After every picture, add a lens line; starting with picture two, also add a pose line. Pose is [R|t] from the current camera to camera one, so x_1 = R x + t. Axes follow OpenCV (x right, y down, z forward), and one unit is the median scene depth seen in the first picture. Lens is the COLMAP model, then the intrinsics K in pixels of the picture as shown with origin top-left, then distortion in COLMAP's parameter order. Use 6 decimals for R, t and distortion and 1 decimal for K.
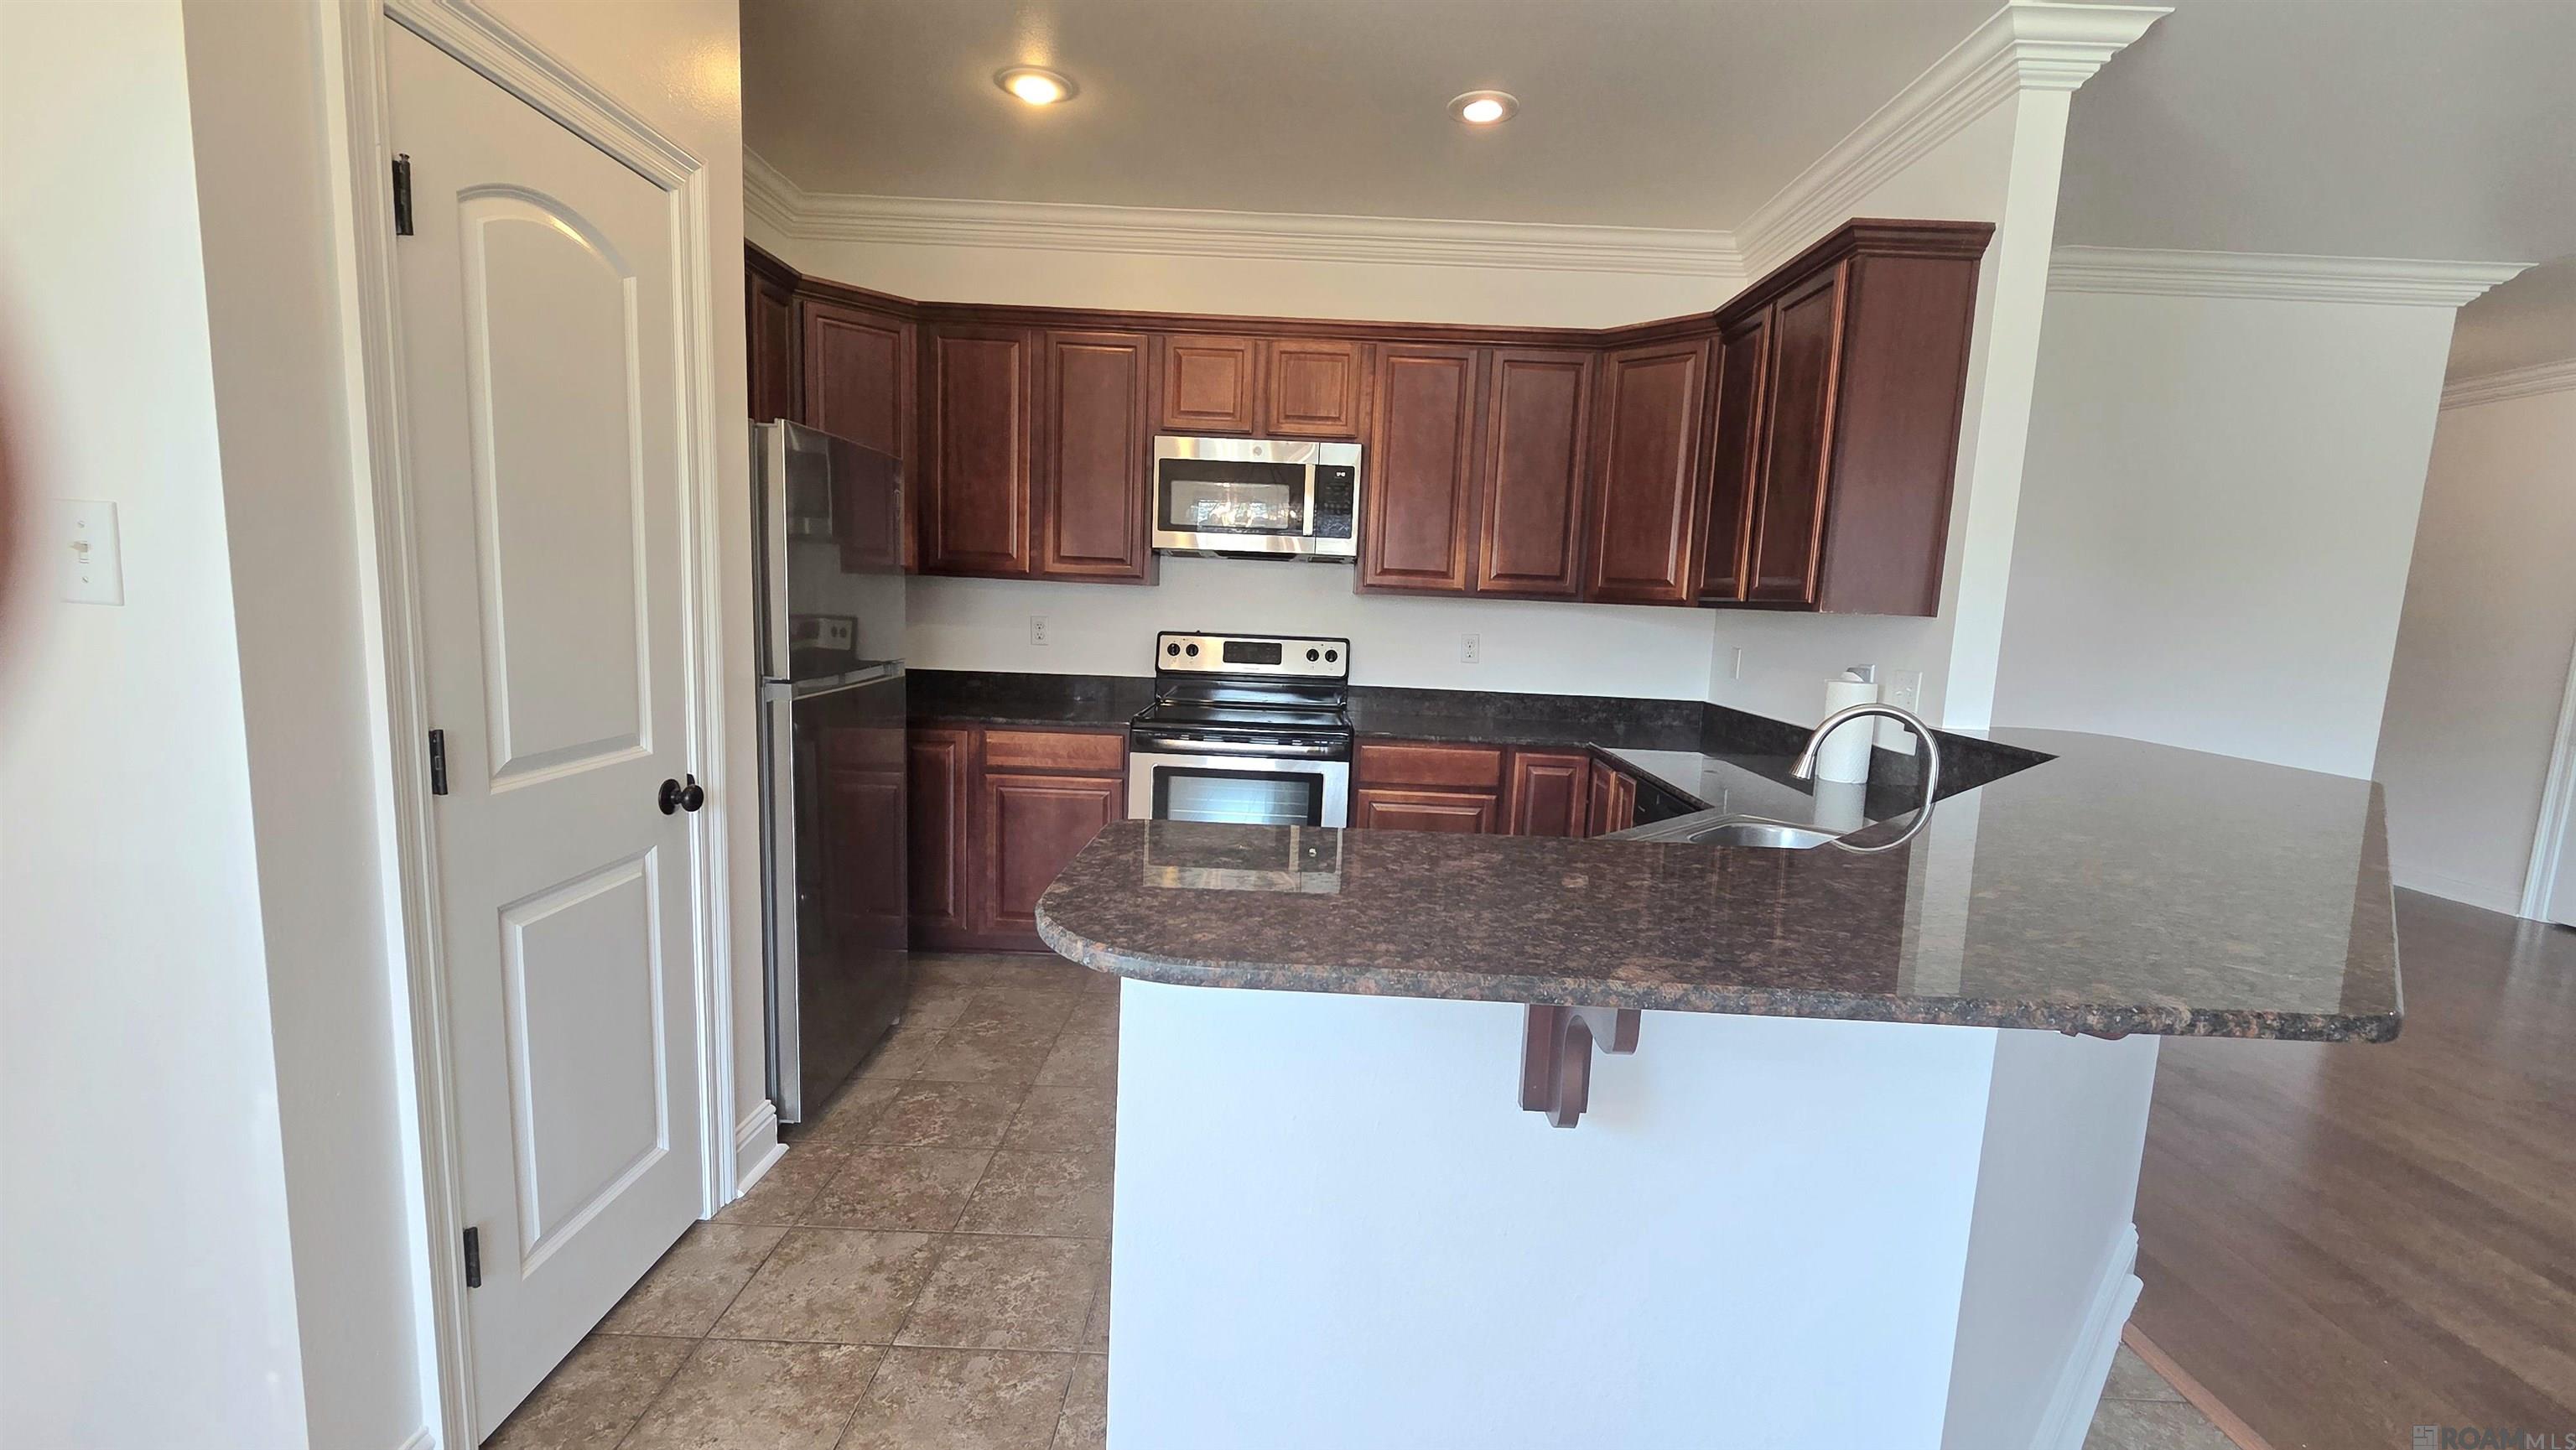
lens RADIAL K [[1053.4, 0, 1288.0], [0, 1053.4, 725.0], [0, 0, 1]] dist [-0.000972, -0.000359]
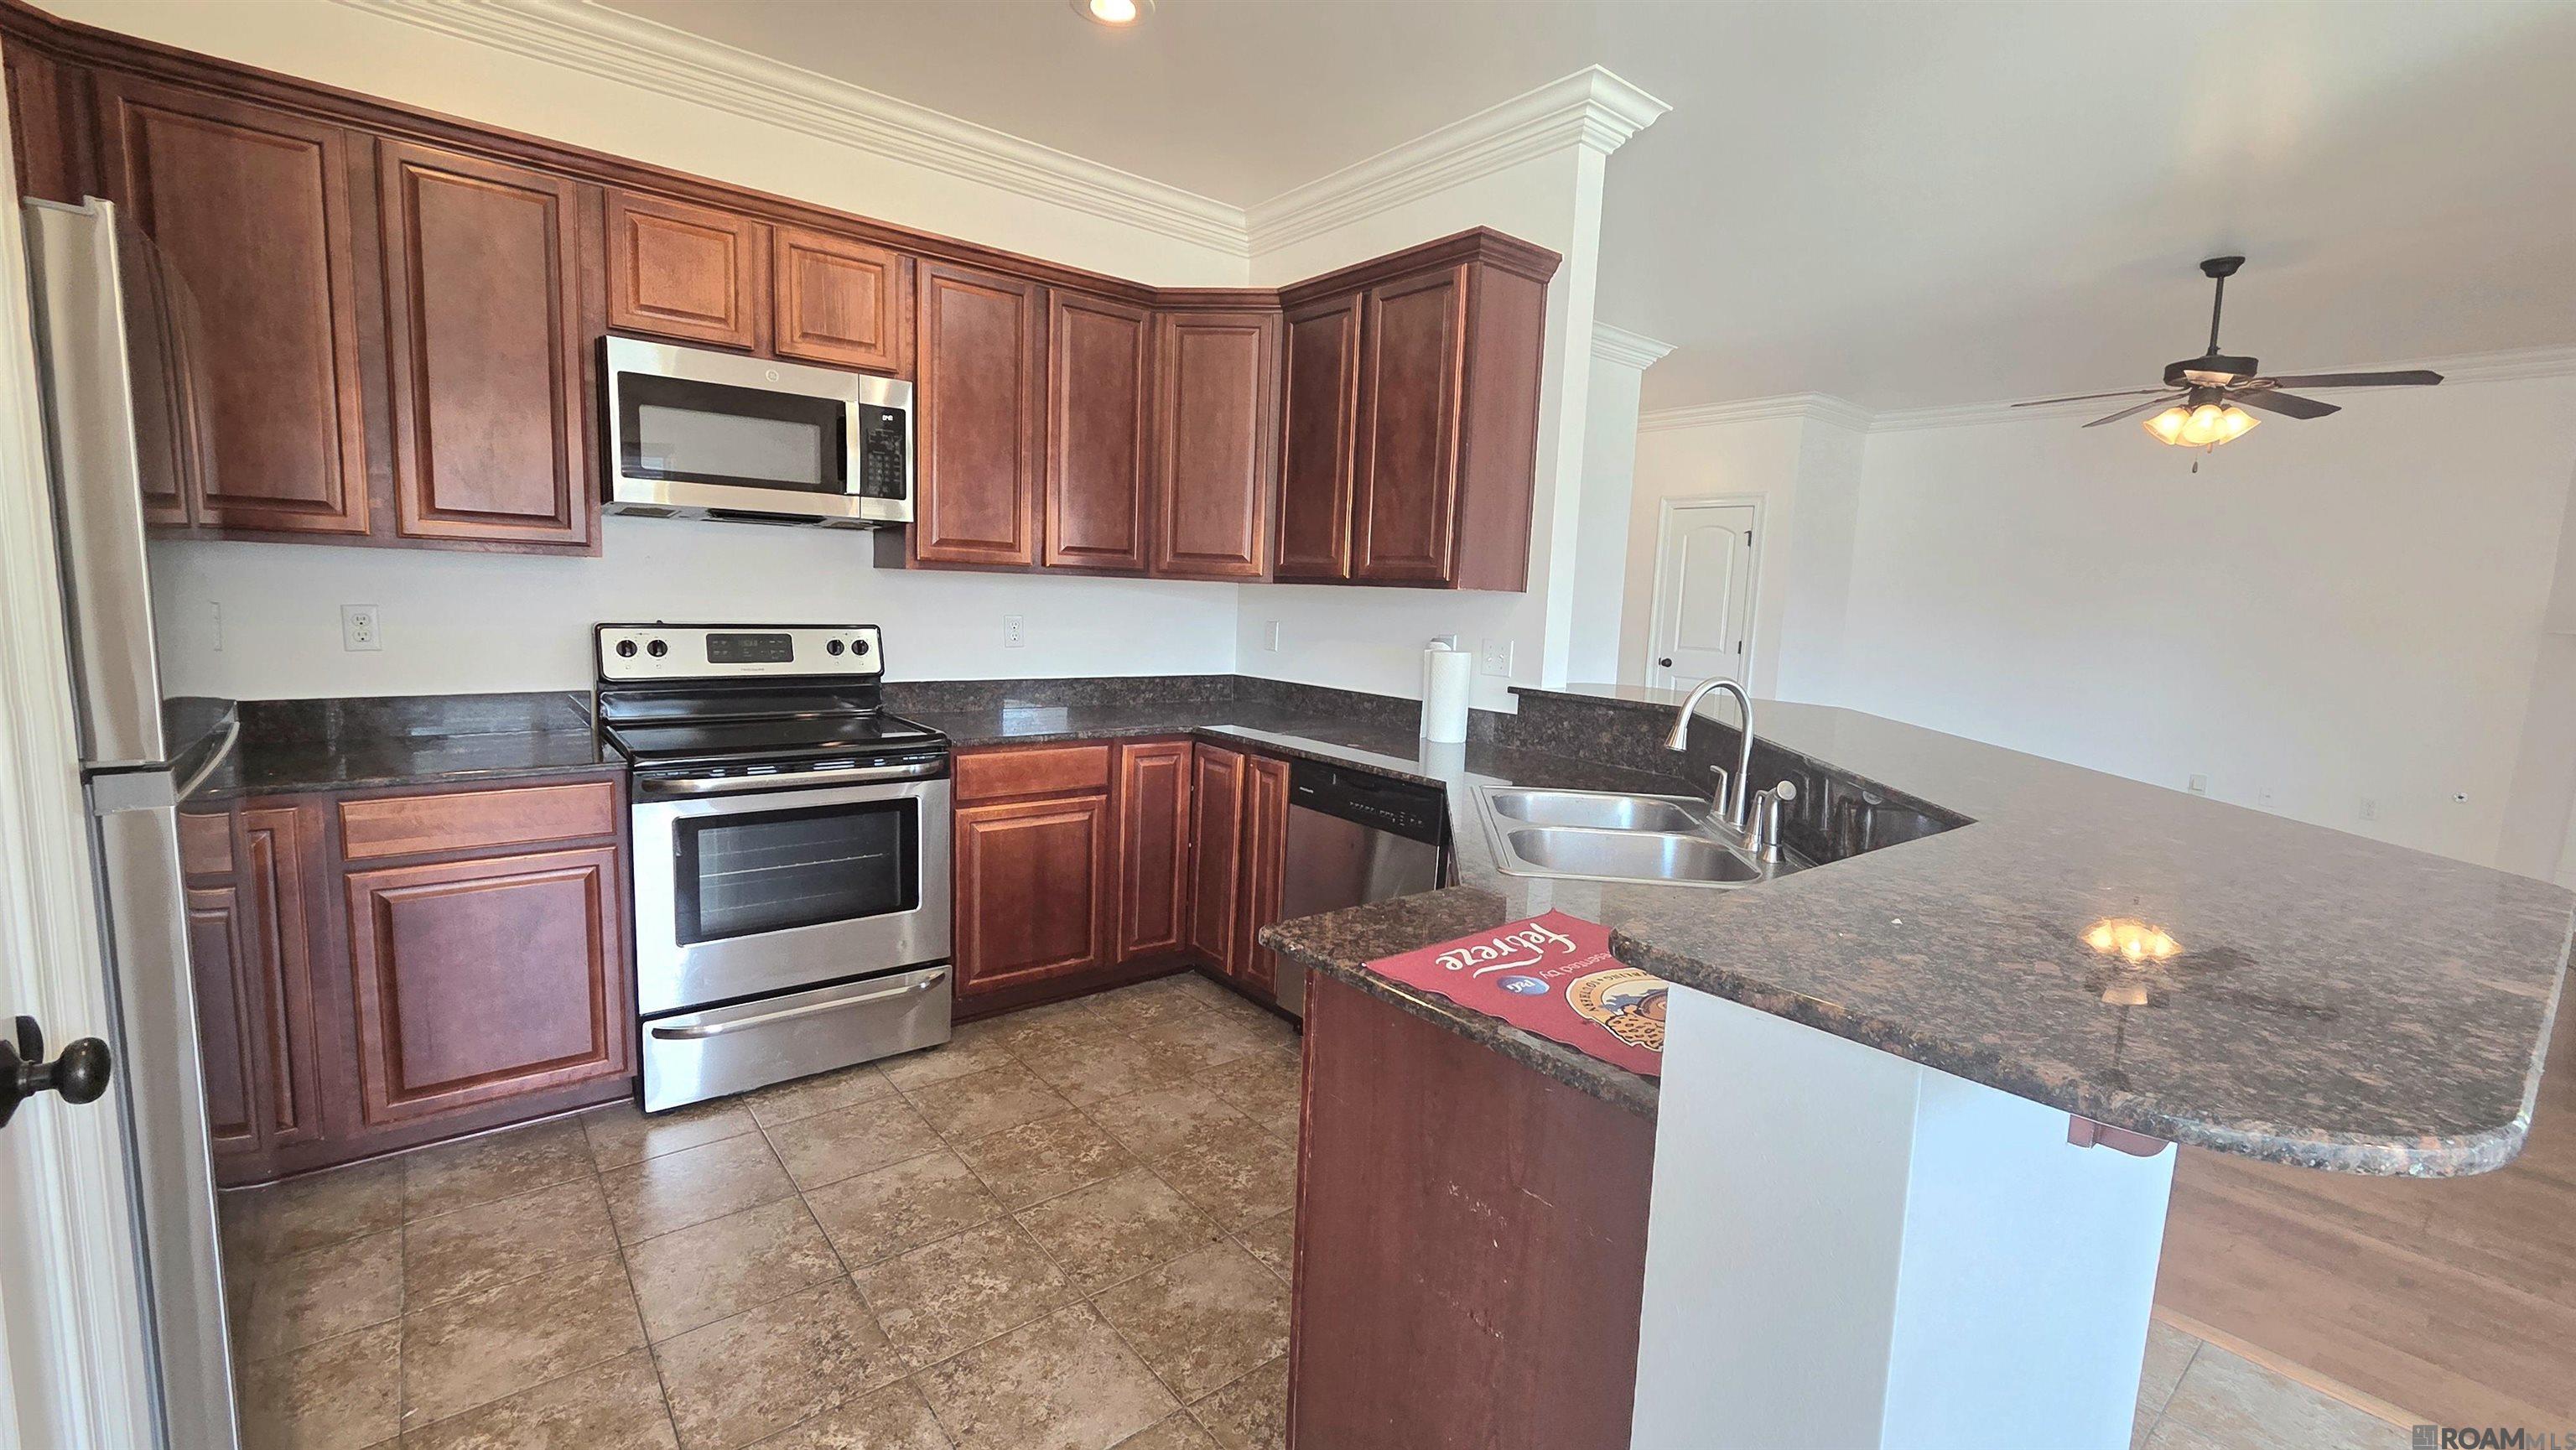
lens RADIAL K [[1057.3, 0, 1288.0], [0, 1057.3, 725.0], [0, 0, 1]] dist [-0.002376, 0.000140]
pose [[0.769958, -0.092928, 0.631292, -0.241088], [0.074472, 0.995664, 0.055734, -0.030491], [-0.633734, 0.004100, 0.773540, 0.197733]]
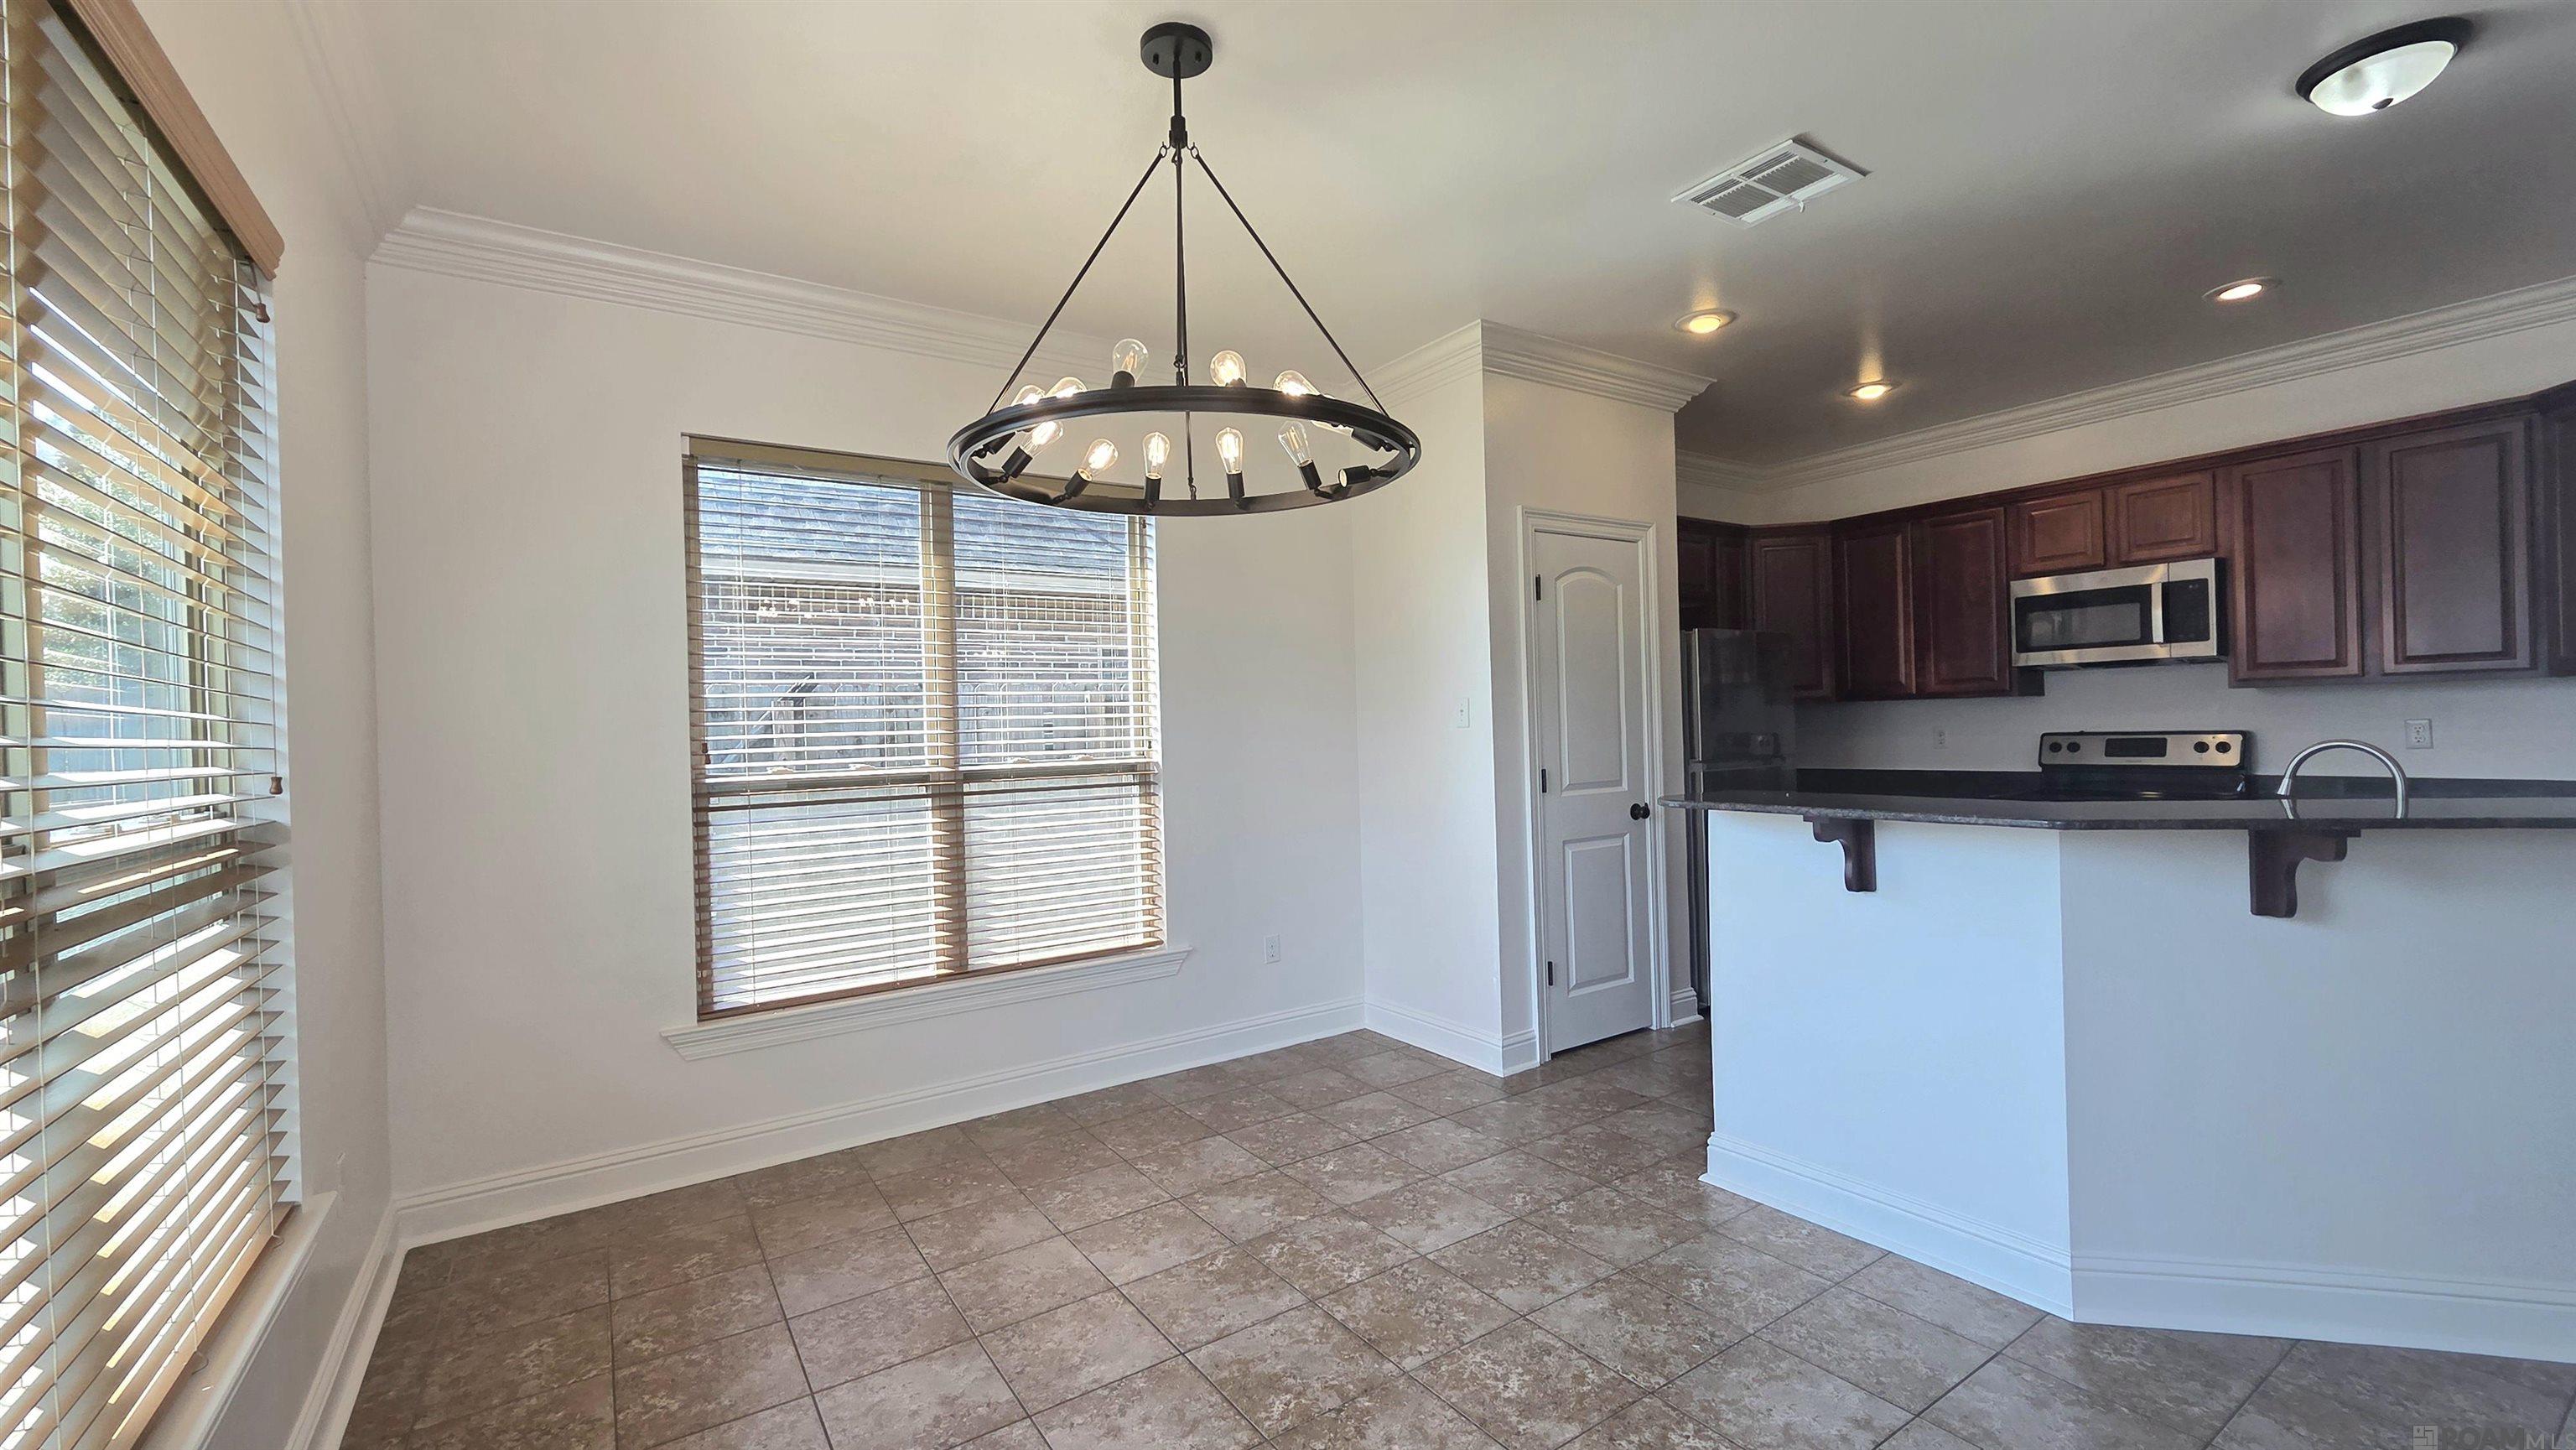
lens RADIAL K [[1057.3, 0, 1288.0], [0, 1057.3, 725.0], [0, 0, 1]] dist [-0.002376, 0.000140]
pose [[0.560310, -0.058992, -0.826180, 0.440233], [-0.053901, 0.992749, -0.107440, 0.088183], [0.826527, 0.104732, 0.553067, -0.436073]]
